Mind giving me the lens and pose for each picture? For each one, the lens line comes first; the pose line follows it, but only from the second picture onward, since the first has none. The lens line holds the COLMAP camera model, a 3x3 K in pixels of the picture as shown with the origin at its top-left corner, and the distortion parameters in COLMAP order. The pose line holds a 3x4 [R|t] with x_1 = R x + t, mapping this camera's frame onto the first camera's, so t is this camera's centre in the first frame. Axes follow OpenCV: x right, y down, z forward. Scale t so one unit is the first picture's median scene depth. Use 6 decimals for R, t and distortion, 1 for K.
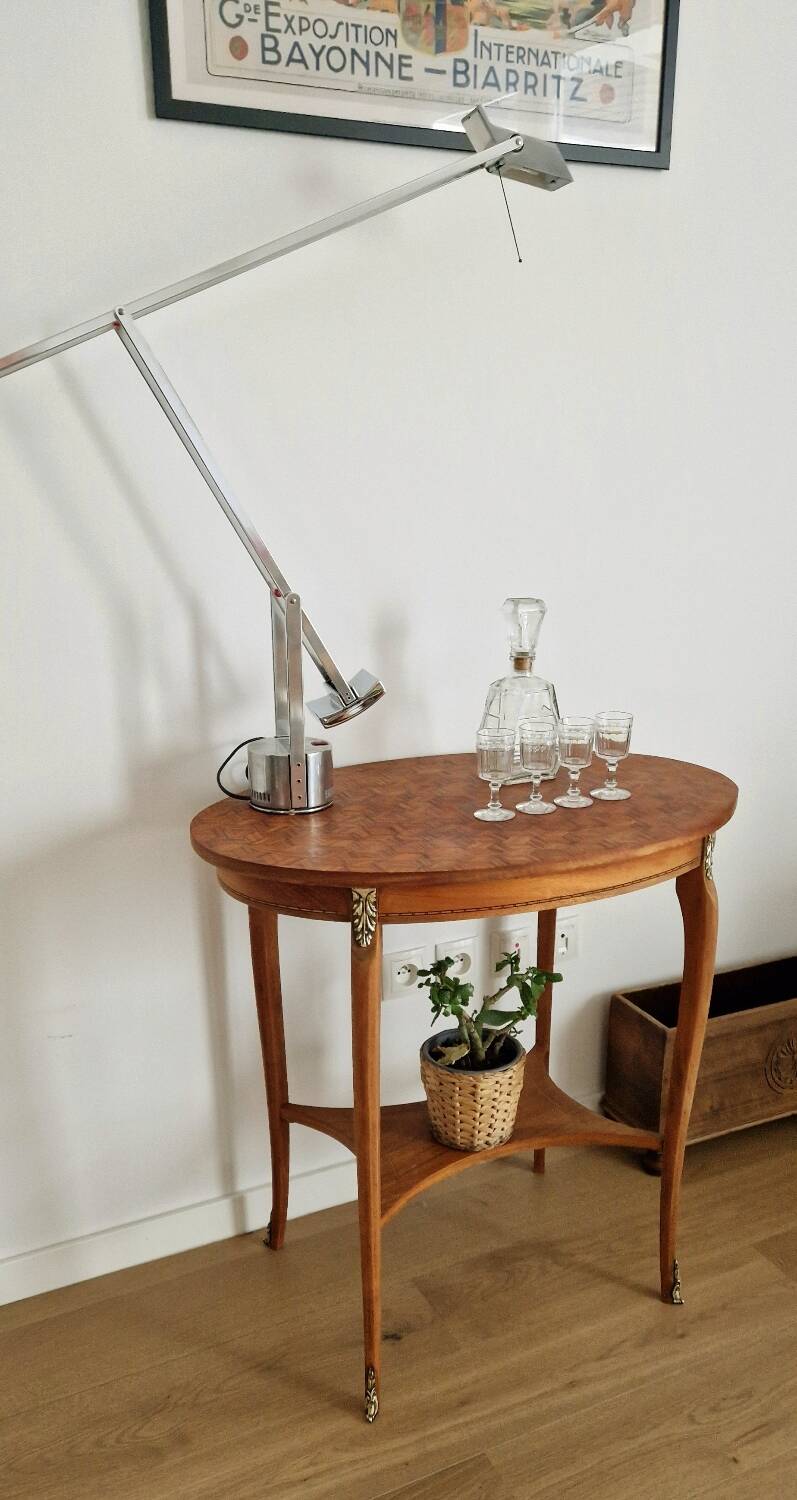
lens RADIAL K [[1150.3, 0, 405.9], [0, 1150.3, 862.1], [0, 0, 1]] dist [0.068975, -0.057098]
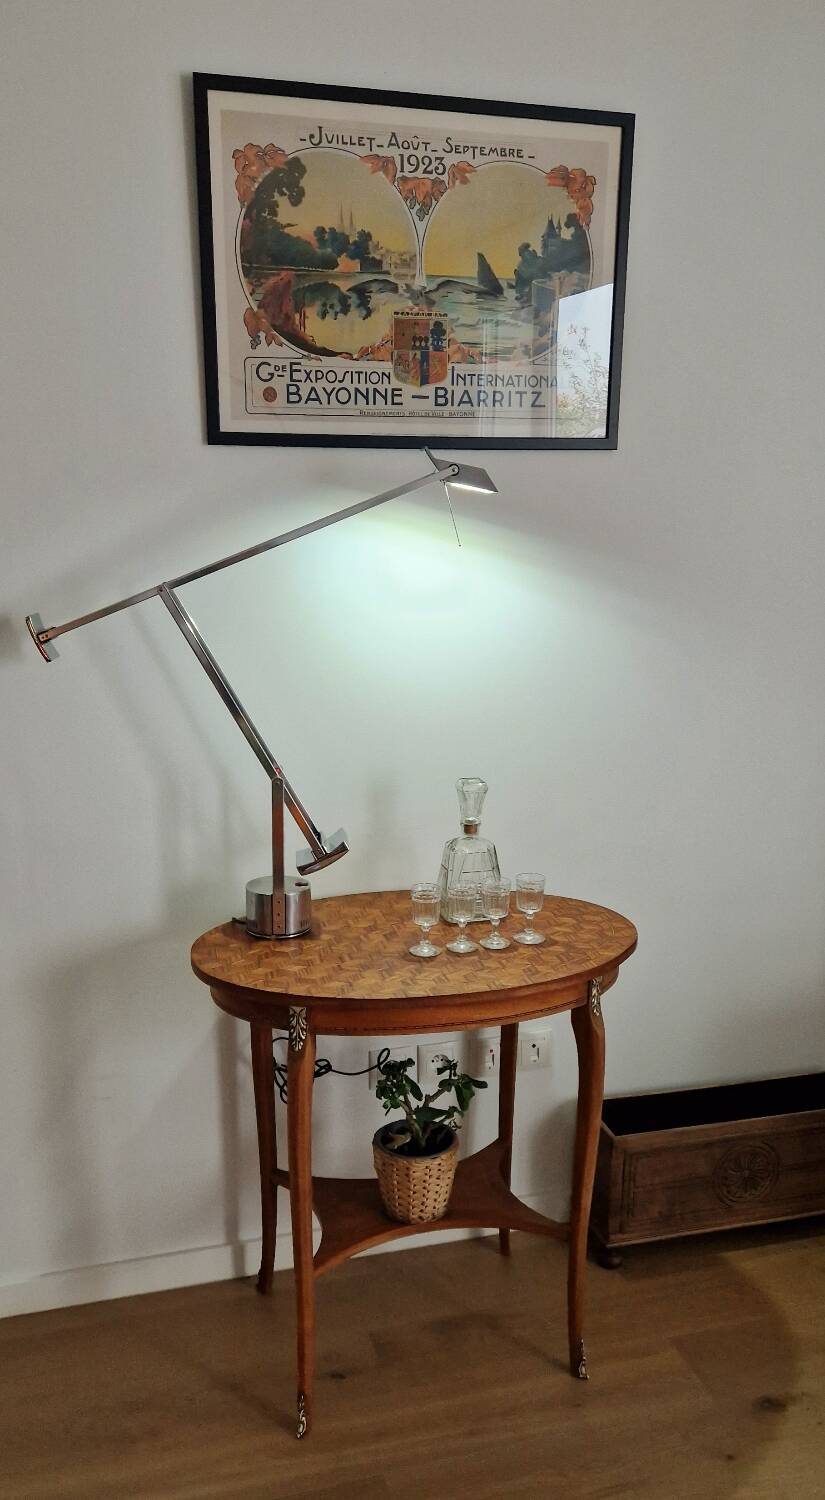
lens RADIAL K [[1208.8, 0, 416.0], [0, 1208.8, 804.0], [0, 0, 1]] dist [0.073881, -0.062831]
pose [[0.986029, 0.052414, -0.158111, 0.260814], [-0.067752, 0.993336, -0.093233, -0.074831], [0.152170, 0.102643, 0.983010, -0.326357]]
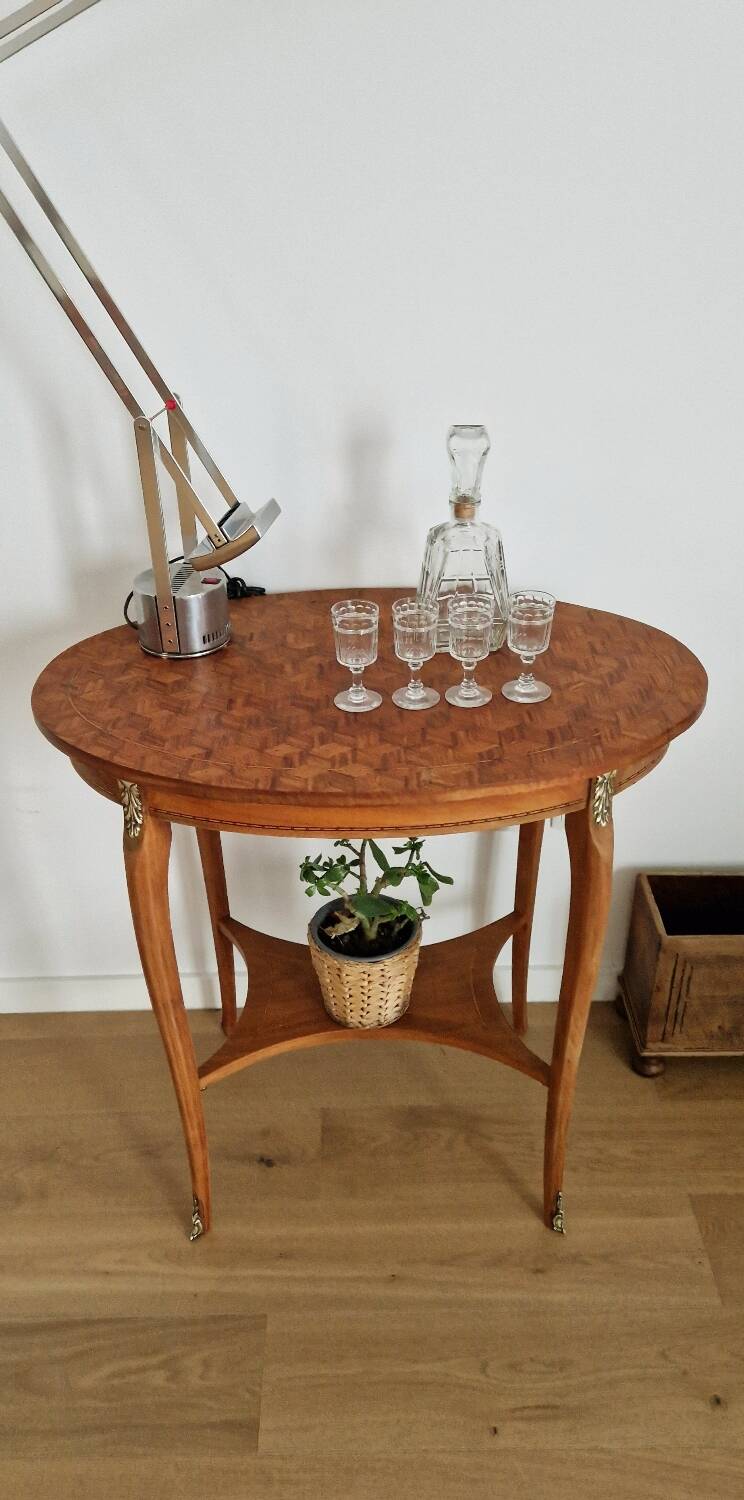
lens RADIAL K [[1083.5, 0, 358.6], [0, 1083.5, 788.8], [0, 0, 1]] dist [0.061749, -0.023152]
pose [[0.899680, 0.217792, -0.378342, 0.385372], [-0.122223, 0.957668, 0.260642, -0.183550], [0.419092, -0.188252, 0.888214, 0.260474]]
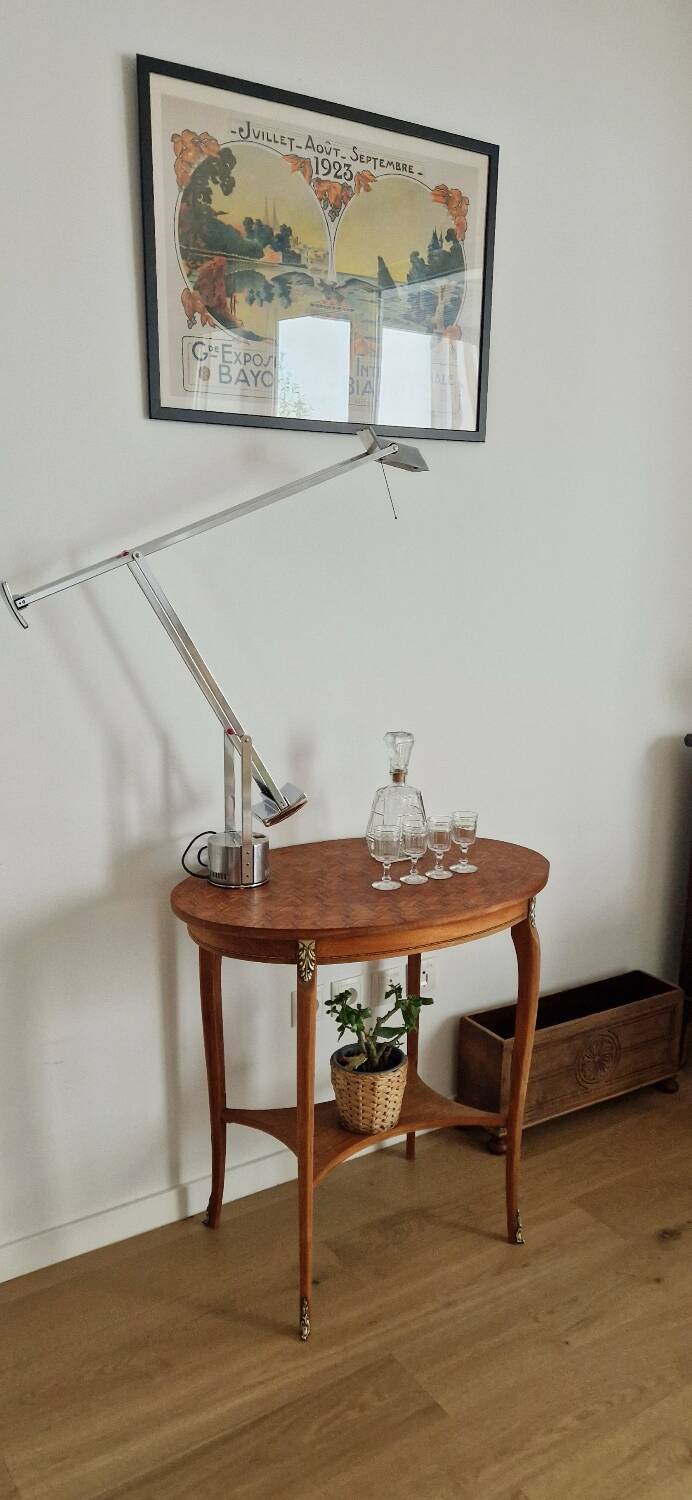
lens RADIAL K [[1092.2, 0, 379.2], [0, 1092.2, 816.4], [0, 0, 1]] dist [0.070300, -0.061577]
pose [[0.990002, -0.013222, 0.140430, -0.116136], [0.025884, 0.995719, -0.088730, -0.006506], [-0.138655, 0.091478, 0.986107, -0.323786]]
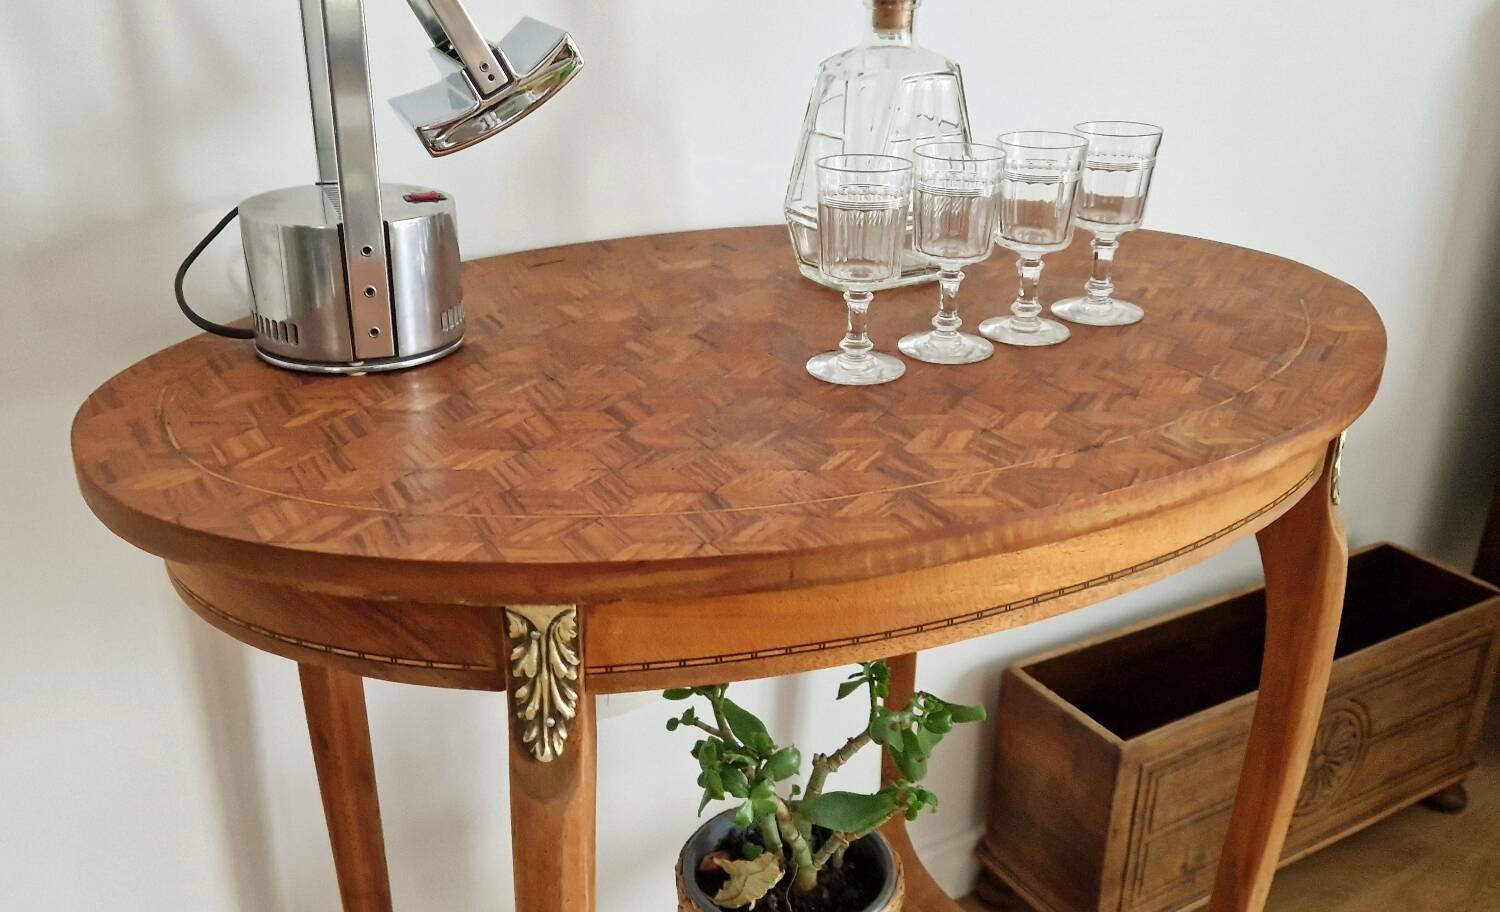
lens RADIAL K [[1371.6, 0, 732.2], [0, 1371.6, 468.3], [0, 0, 1]] dist [0.045057, 0.000000]
pose [[0.995303, -0.024375, 0.093693, -0.014361], [0.017991, 0.997497, 0.068387, -0.038385], [-0.095125, -0.066380, 0.993250, 0.493369]]
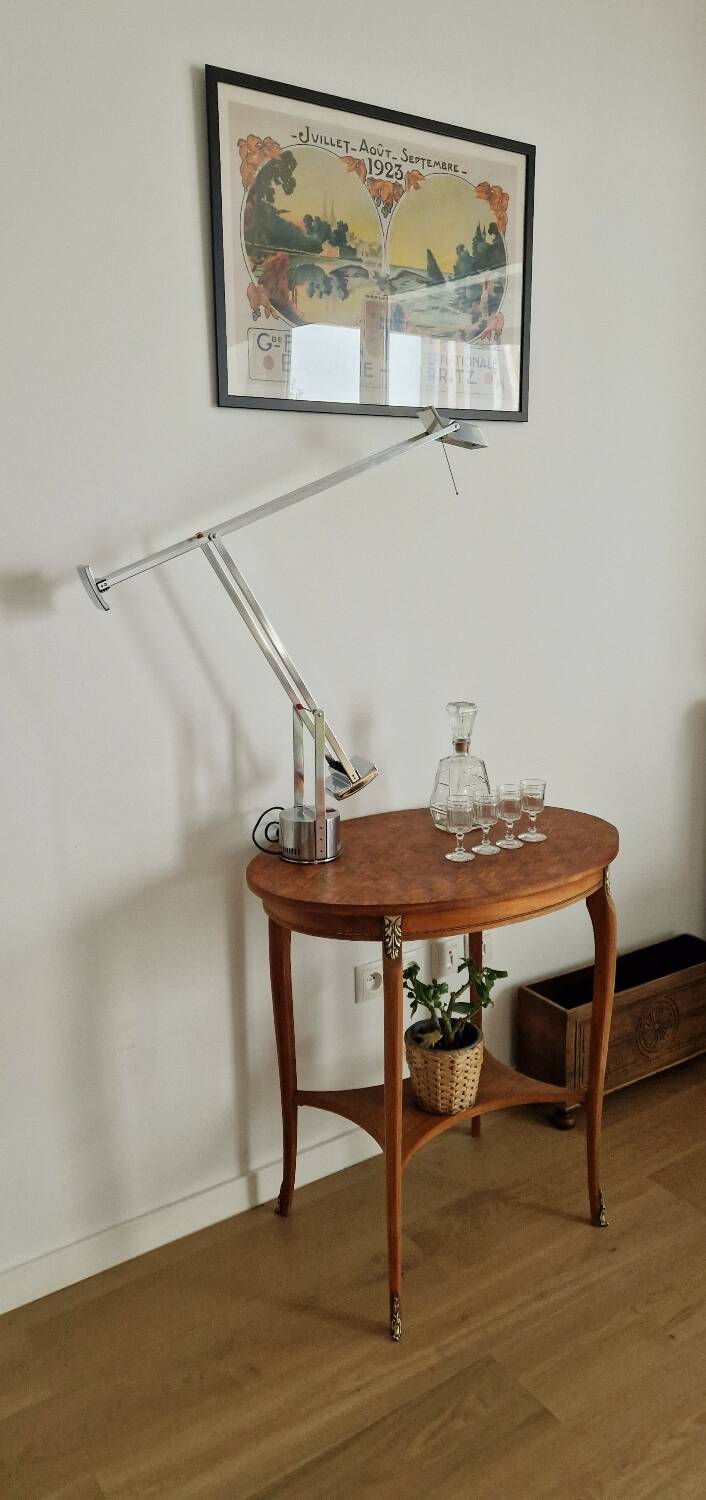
lens RADIAL K [[1023.4, 0, 355.2], [0, 1023.4, 712.0], [0, 0, 1]] dist [0.061867, -0.049094]
pose [[0.990319, -0.032419, 0.134969, -0.206515], [0.054304, 0.985332, -0.161778, -0.019069], [-0.127744, 0.167541, 0.977554, -0.229456]]
